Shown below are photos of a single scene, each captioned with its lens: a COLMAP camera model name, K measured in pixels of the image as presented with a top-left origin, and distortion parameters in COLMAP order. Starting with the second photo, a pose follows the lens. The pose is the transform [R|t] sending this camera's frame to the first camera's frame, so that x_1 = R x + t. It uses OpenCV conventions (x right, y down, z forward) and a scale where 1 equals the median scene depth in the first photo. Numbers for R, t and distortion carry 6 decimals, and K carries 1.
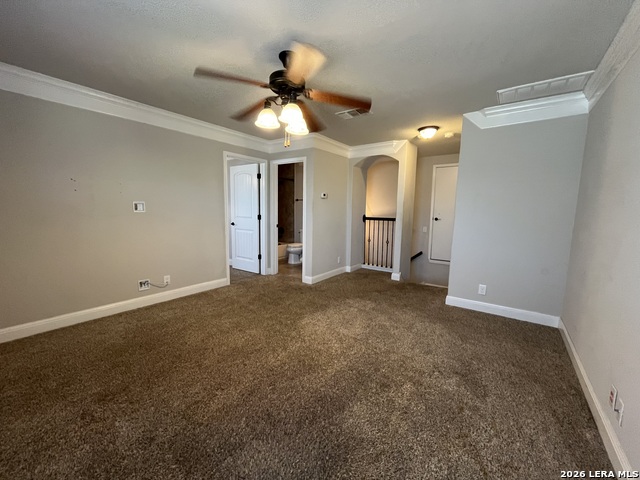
lens RADIAL K [[259.2, 0, 320.0], [0, 259.2, 240.0], [0, 0, 1]] dist [0.001082, 0.000137]
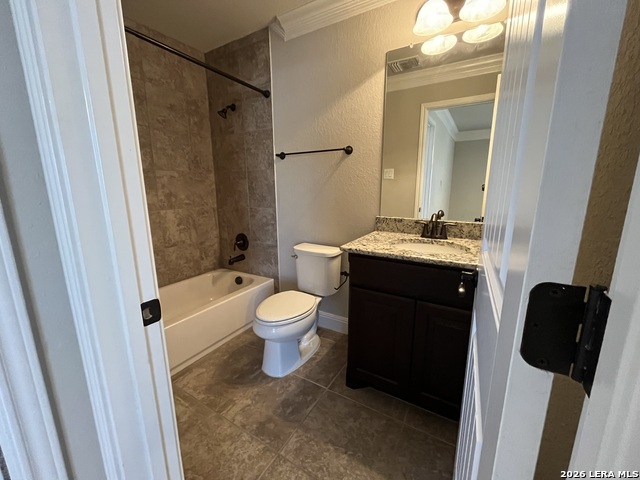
lens RADIAL K [[259.2, 0, 320.0], [0, 259.2, 240.0], [0, 0, 1]] dist [0.001082, 0.000137]
pose [[0.996502, -0.028421, 0.078592, -0.068253], [0.021961, 0.996401, 0.081869, -0.073727], [-0.080636, -0.079856, 0.993539, 0.655901]]
